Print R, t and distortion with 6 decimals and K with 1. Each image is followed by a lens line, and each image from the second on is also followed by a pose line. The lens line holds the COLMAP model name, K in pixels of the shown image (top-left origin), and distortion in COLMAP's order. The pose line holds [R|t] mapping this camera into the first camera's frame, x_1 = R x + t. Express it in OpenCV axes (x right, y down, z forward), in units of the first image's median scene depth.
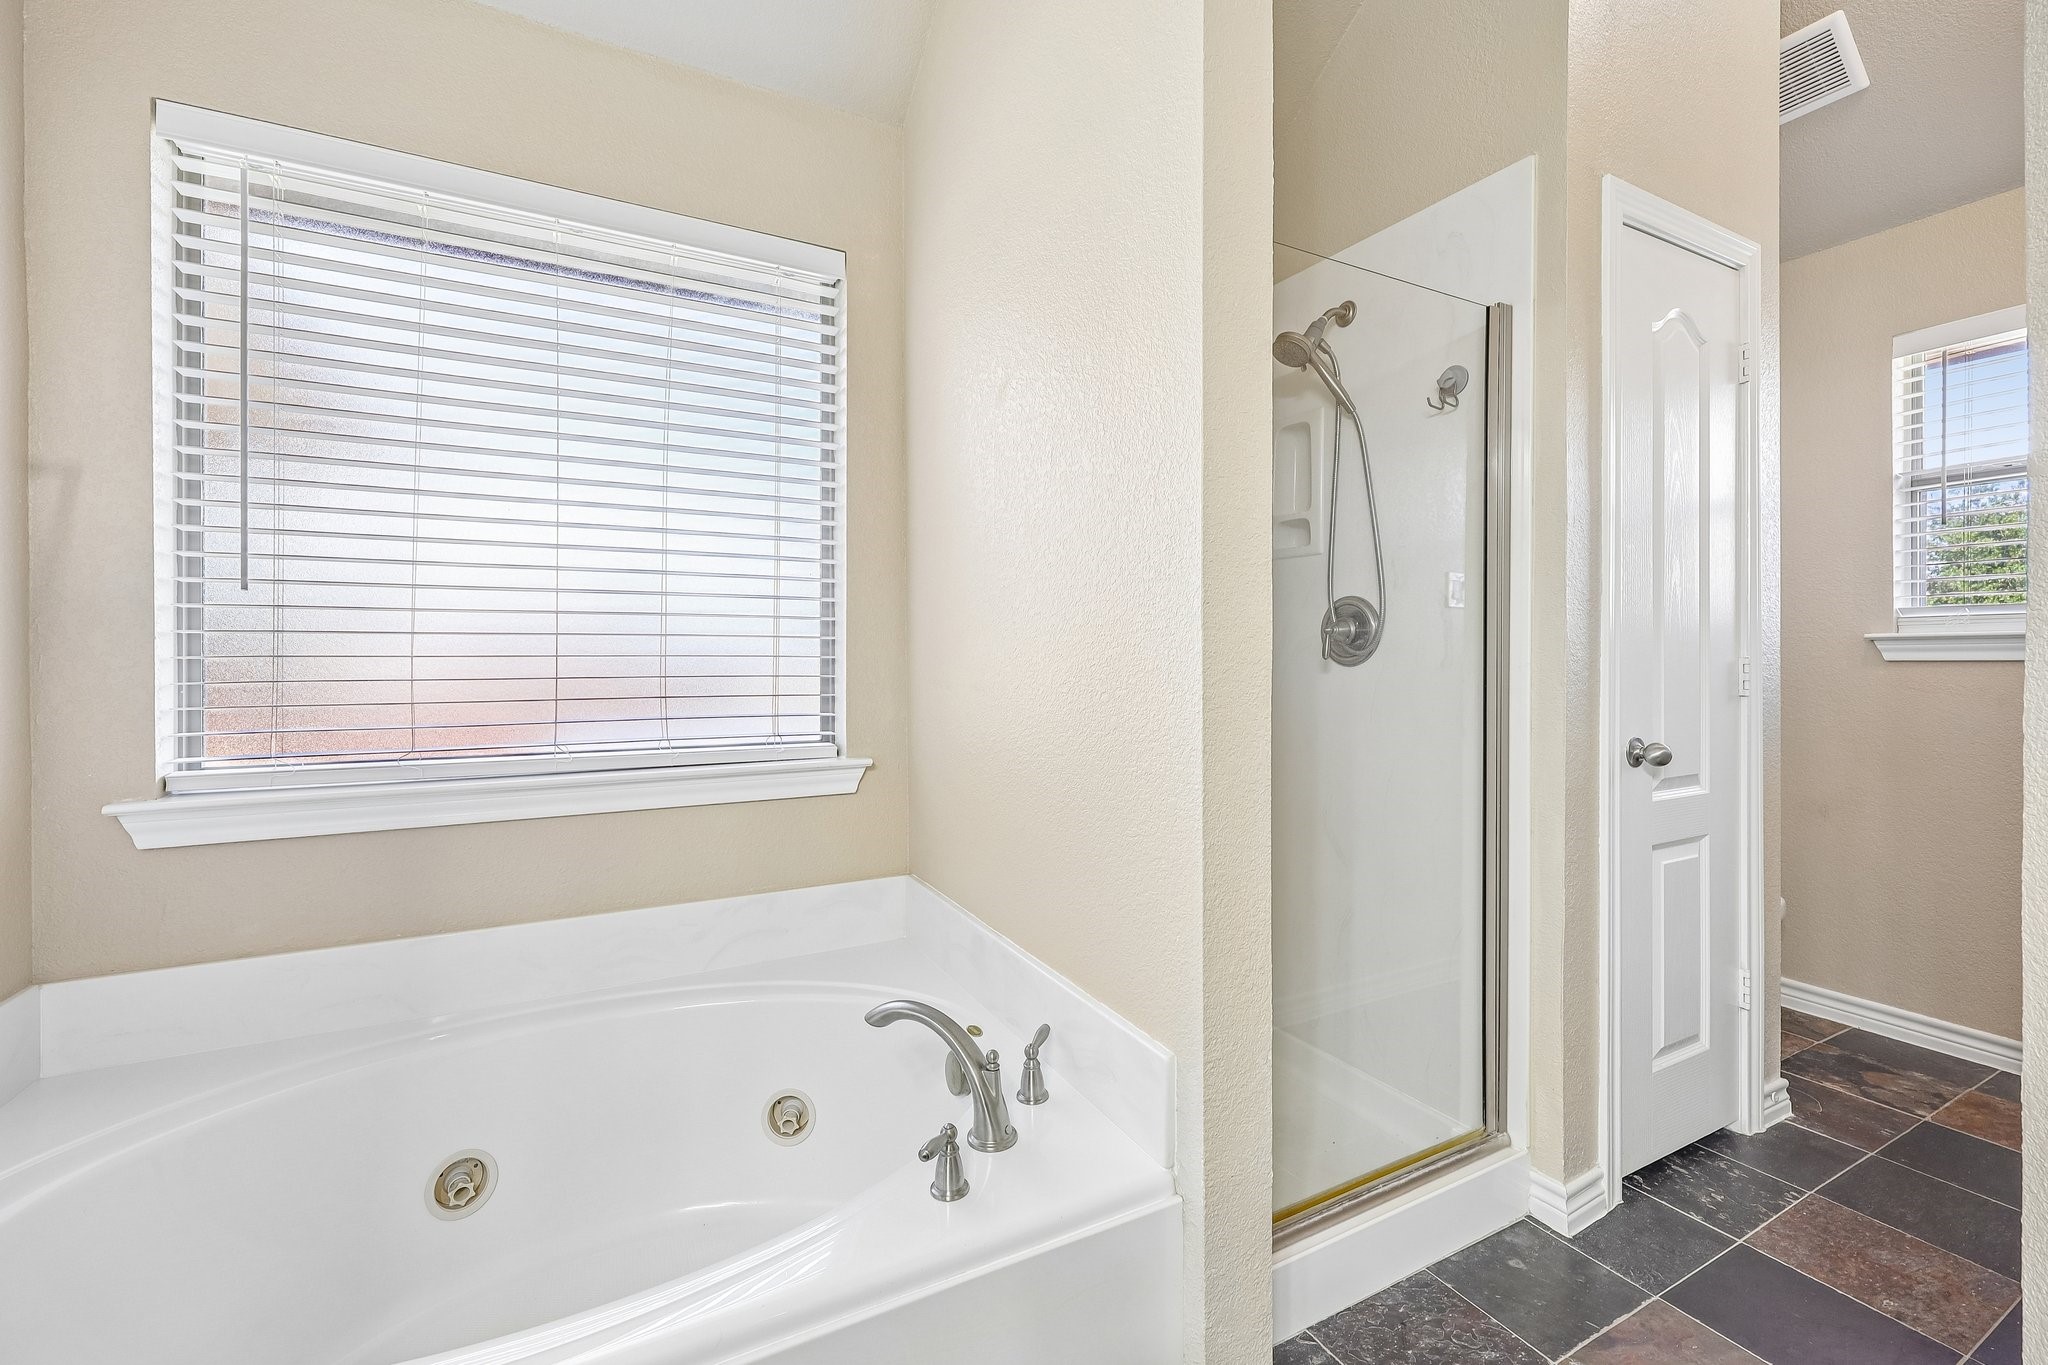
lens RADIAL K [[845.0, 0, 1026.6], [0, 845.0, 662.7], [0, 0, 1]] dist [0.001282, 0.000124]
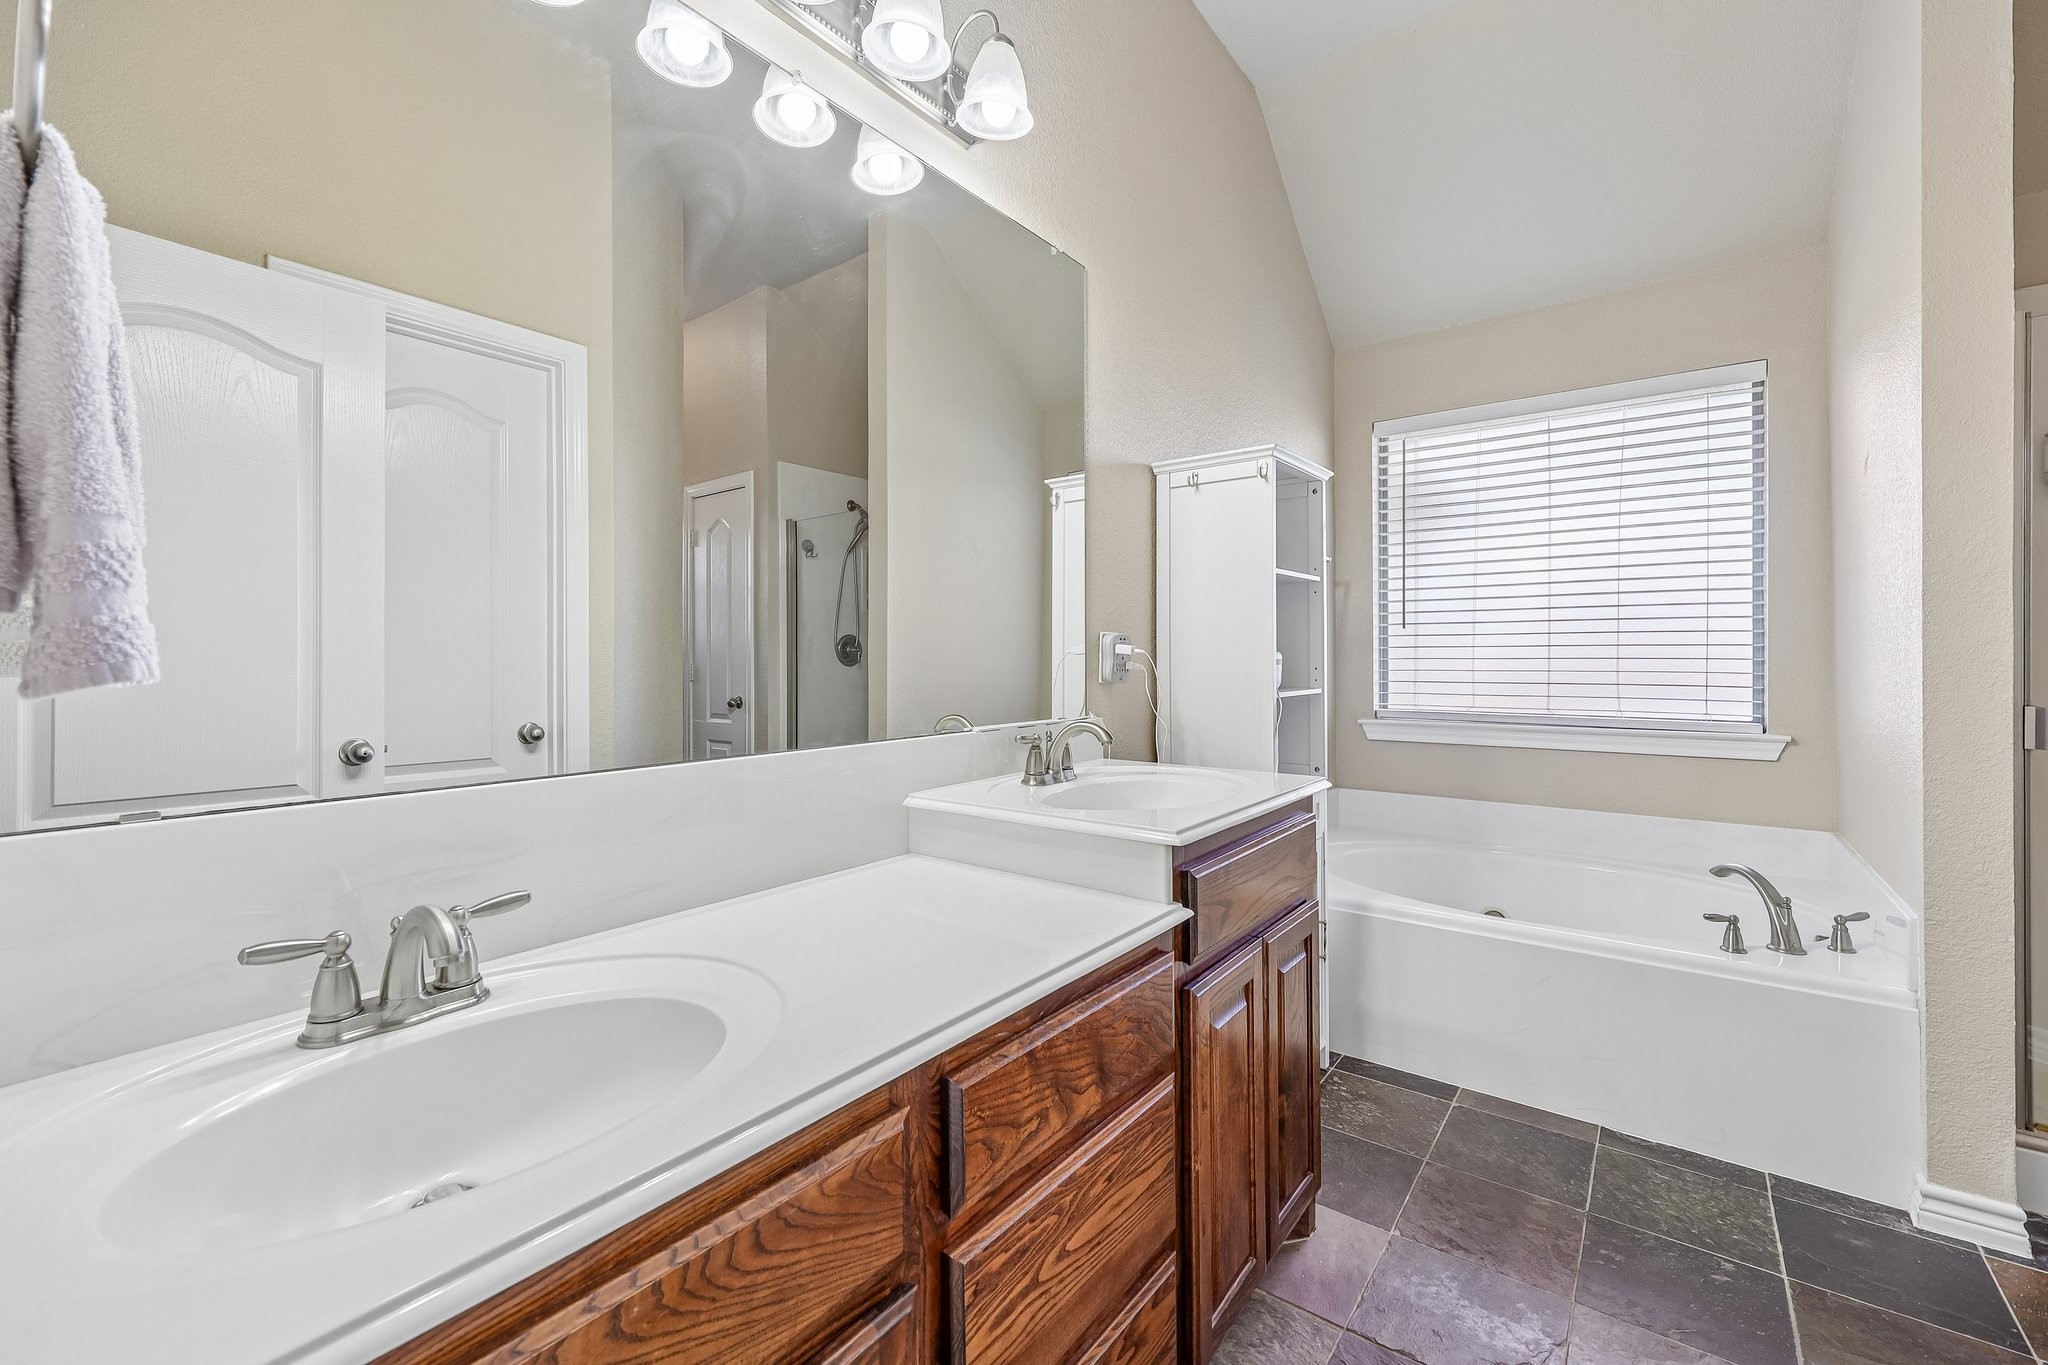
lens RADIAL K [[845.0, 0, 1026.6], [0, 845.0, 662.7], [0, 0, 1]] dist [0.001282, 0.000124]
pose [[0.424692, -0.000547, -0.905338, 0.647297], [-0.008016, 0.999958, -0.004364, 0.020189], [0.905302, 0.009110, 0.424670, -0.818473]]
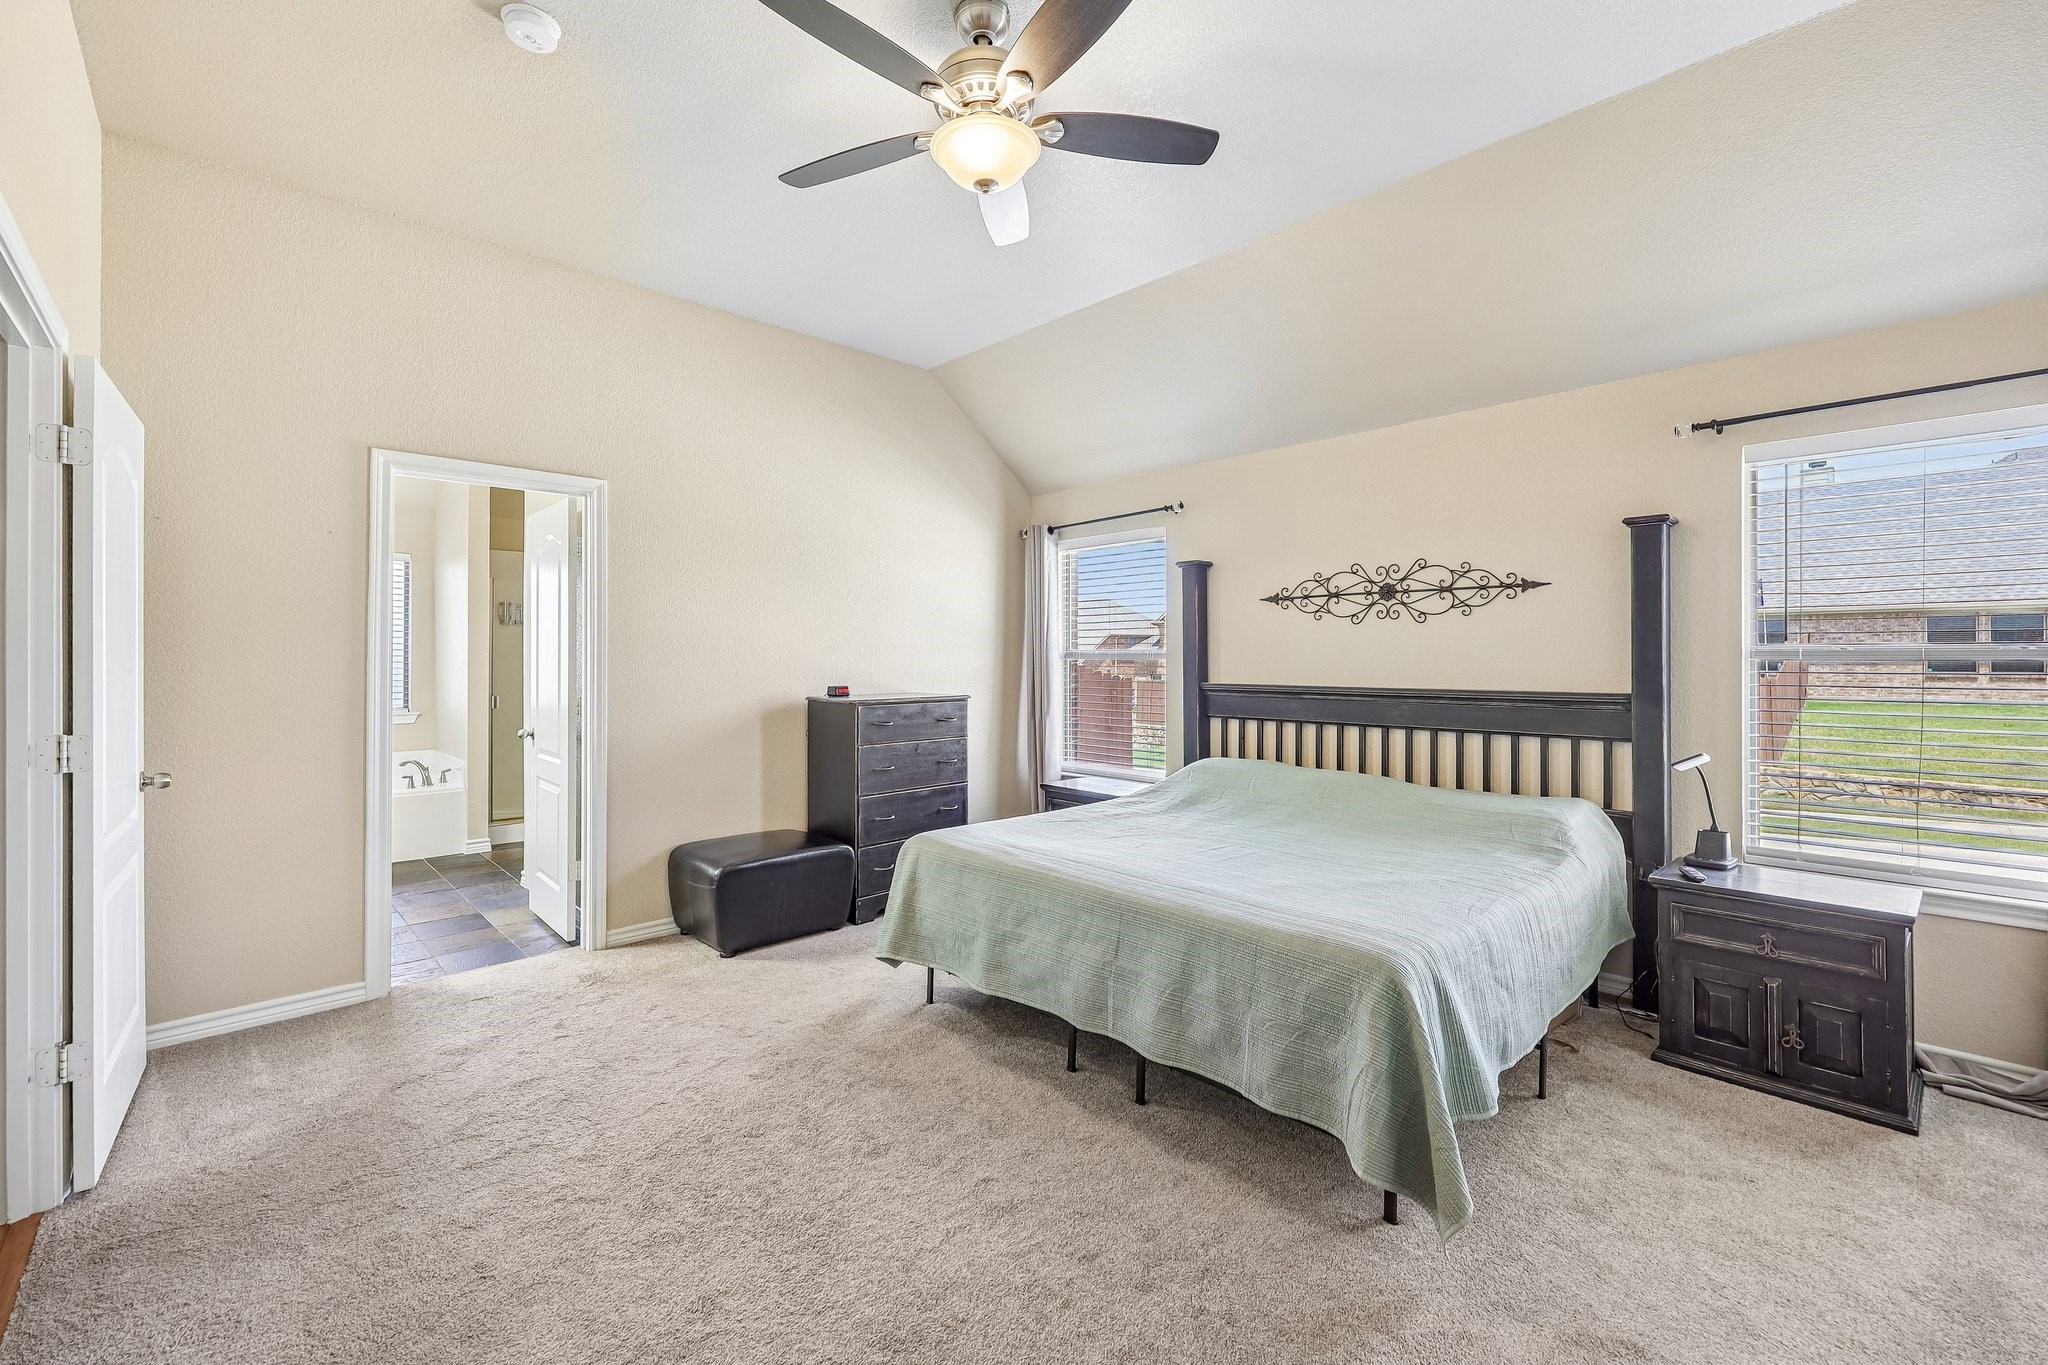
lens RADIAL K [[845.0, 0, 1026.6], [0, 845.0, 662.7], [0, 0, 1]] dist [0.001282, 0.000124]
pose [[0.960463, 0.000179, 0.278409, 1.462192], [0.002407, 0.999957, -0.008948, -0.052969], [-0.278398, 0.009264, 0.960421, -3.510159]]
